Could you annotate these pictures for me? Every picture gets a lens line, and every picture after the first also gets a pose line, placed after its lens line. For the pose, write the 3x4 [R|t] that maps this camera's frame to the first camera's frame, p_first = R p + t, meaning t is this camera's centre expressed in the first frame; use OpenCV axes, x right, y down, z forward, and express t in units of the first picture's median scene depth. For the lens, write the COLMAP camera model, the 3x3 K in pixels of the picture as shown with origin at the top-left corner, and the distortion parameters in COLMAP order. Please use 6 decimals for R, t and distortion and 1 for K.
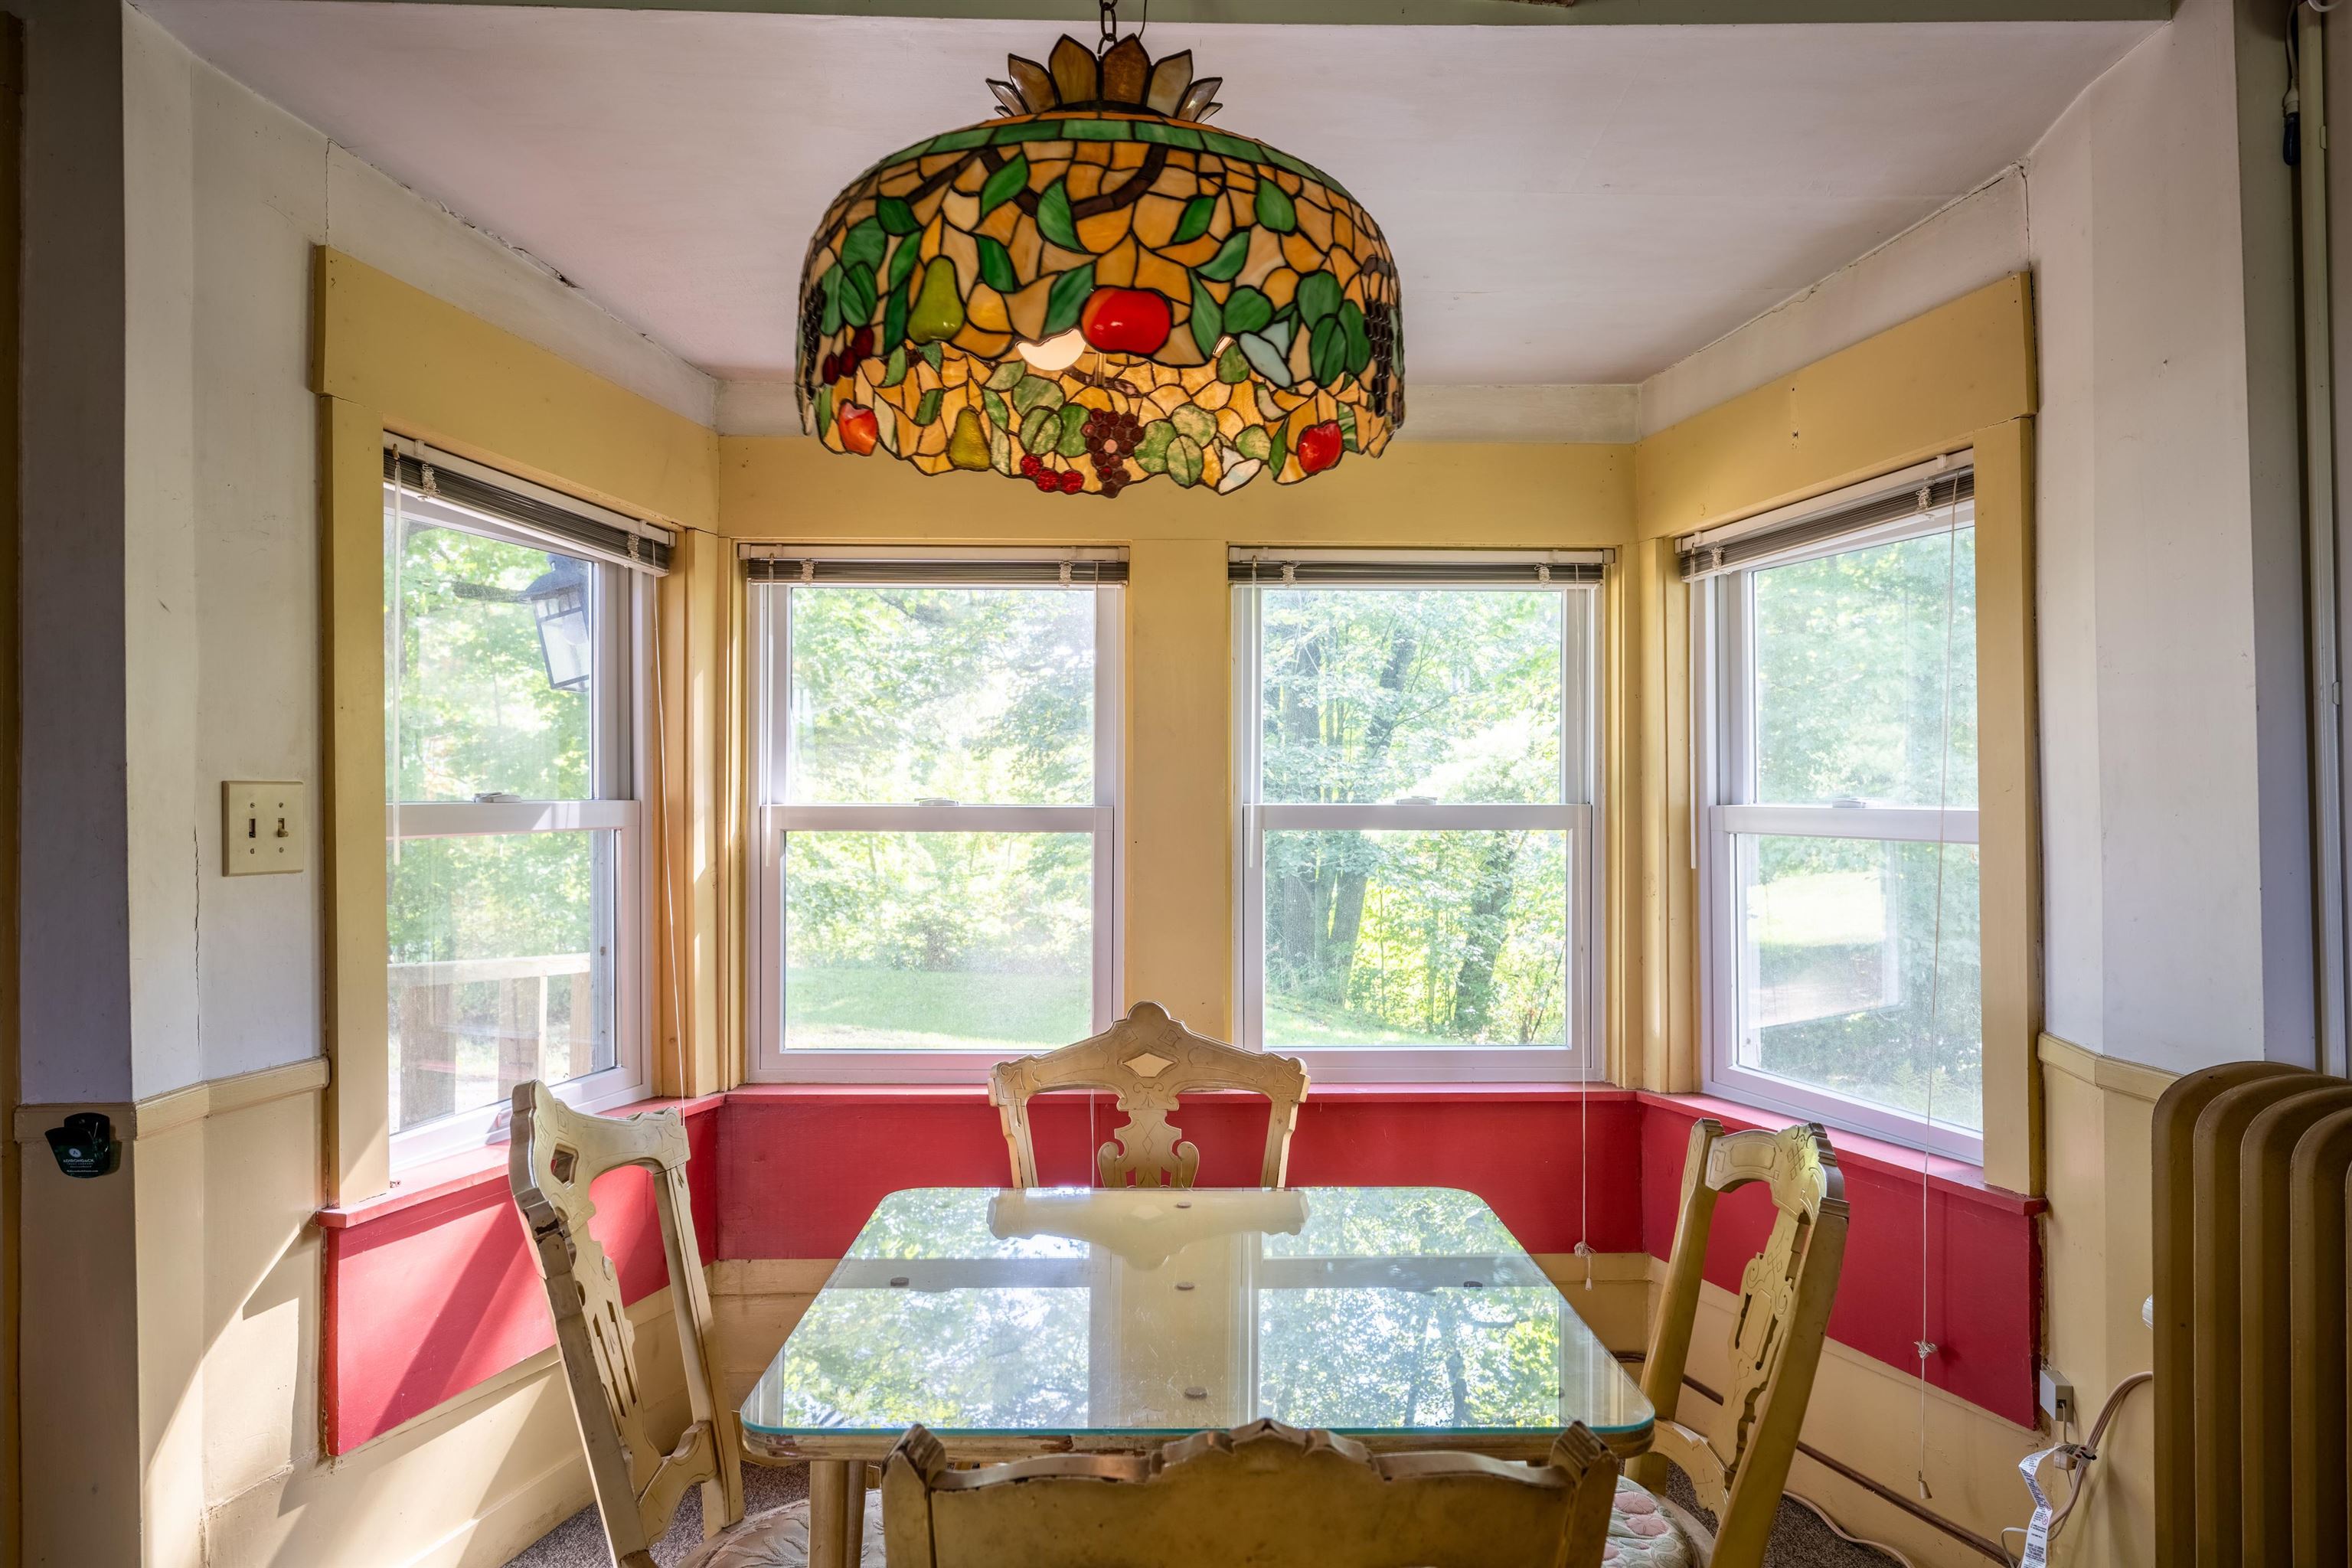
lens RADIAL K [[1519.9, 0, 1174.4], [0, 1519.9, 786.3], [0, 0, 1]] dist [-0.002211, -0.000363]
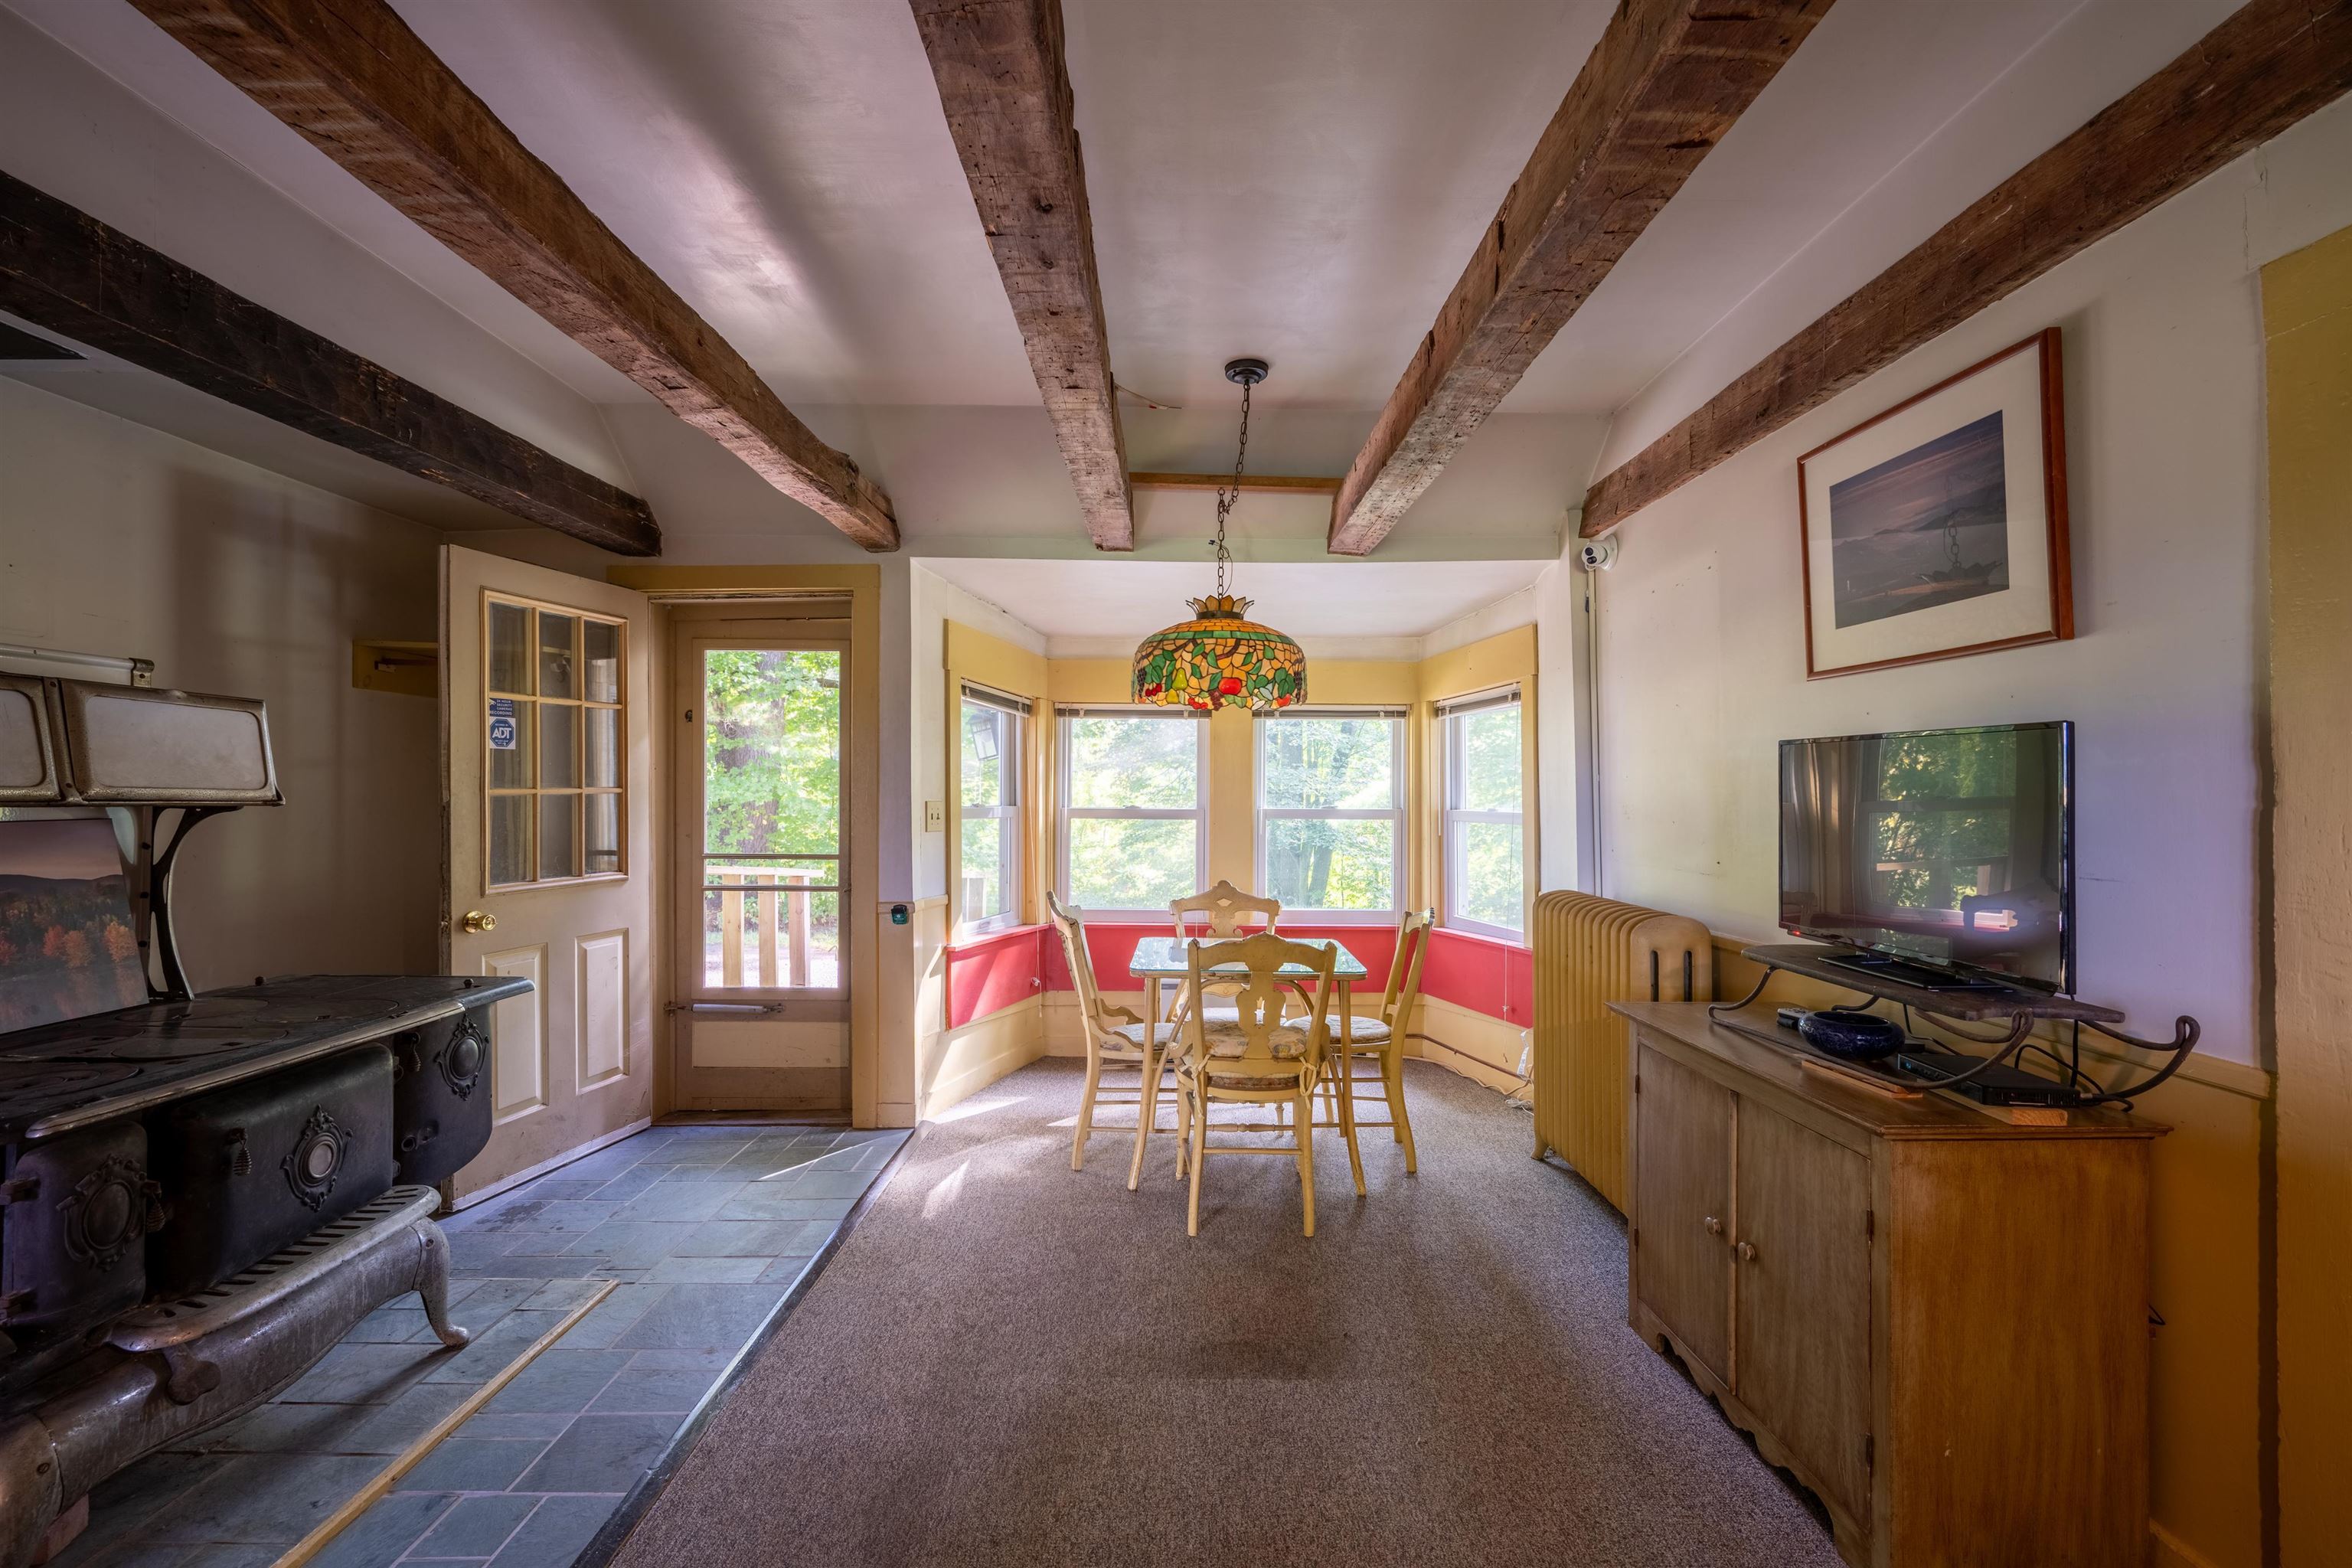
lens RADIAL K [[1014.3, 0, 1167.4], [0, 1014.3, 789.6], [0, 0, 1]] dist [-0.000482, 0.000385]
pose [[0.999170, 0.003762, -0.040554, -0.046547], [-0.003819, 0.999992, -0.001332, -0.021507], [0.040549, 0.001485, 0.999176, -0.865311]]
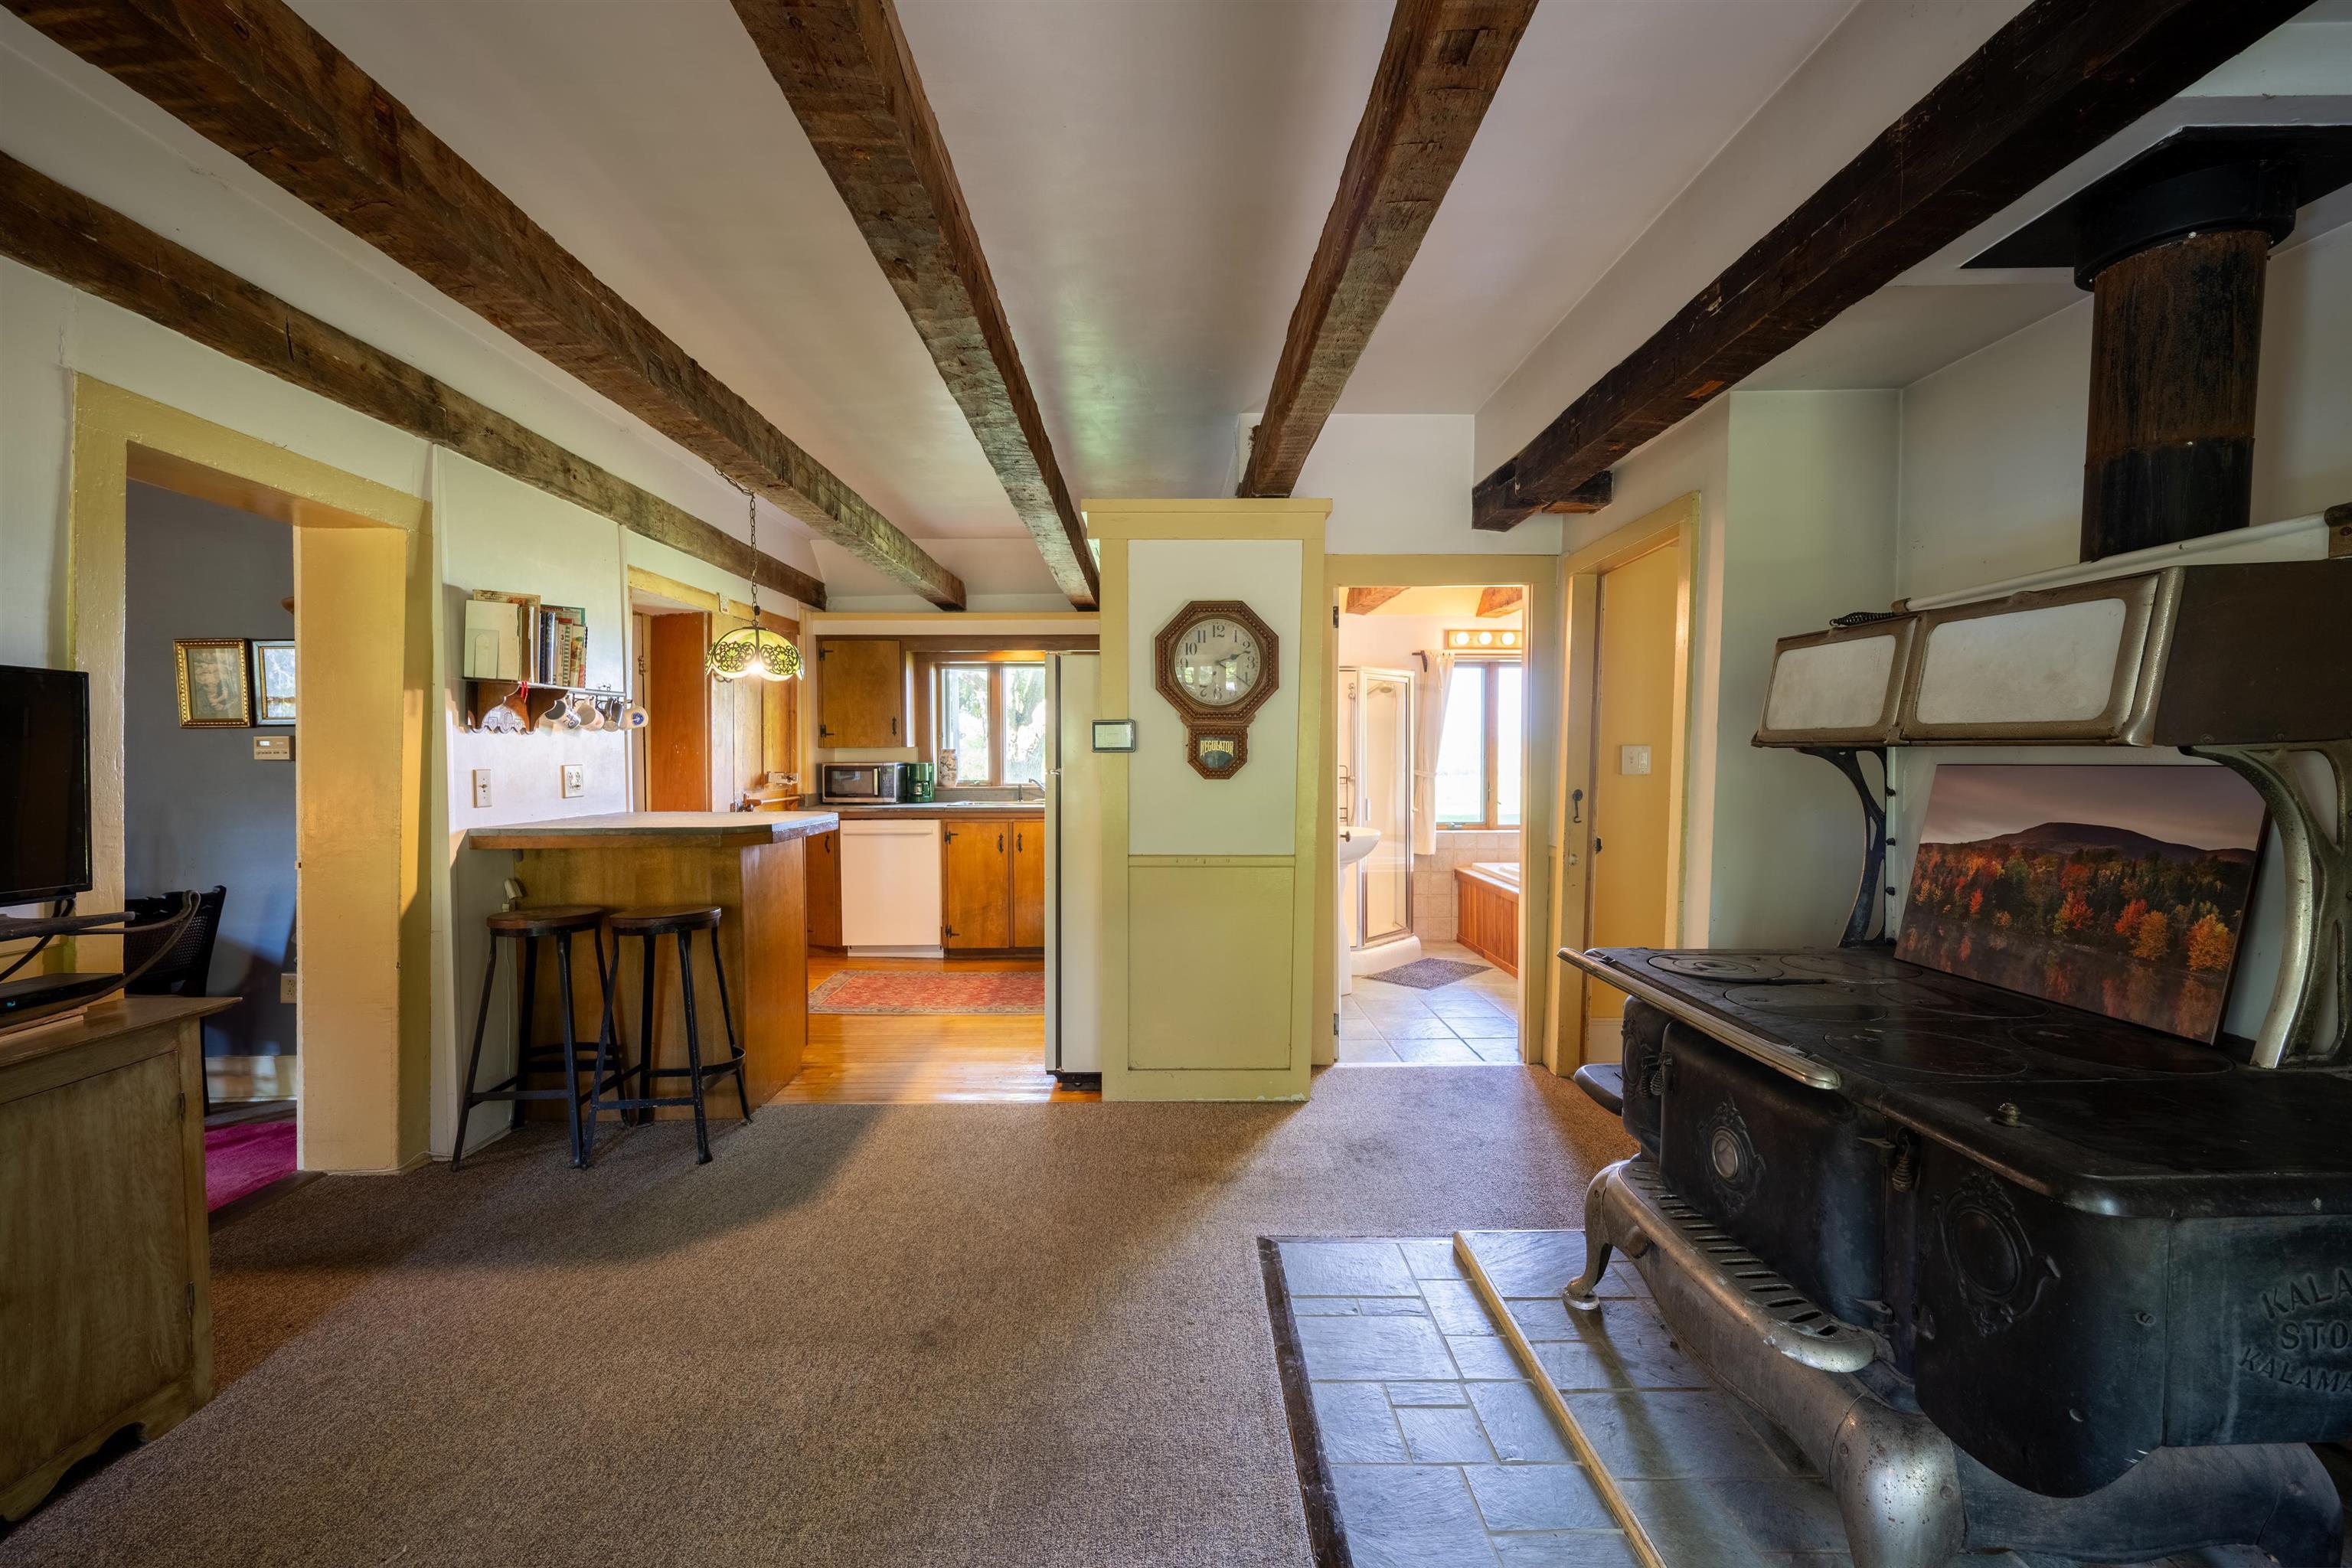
lens RADIAL K [[1014.3, 0, 1187.2], [0, 1014.3, 789.1], [0, 0, 1]] dist [-0.000482, 0.000385]
pose [[-0.999878, 0.001592, 0.015531, -0.404518], [0.002083, 0.999497, 0.031646, 0.000717], [-0.015473, 0.031675, -0.999378, 0.650917]]
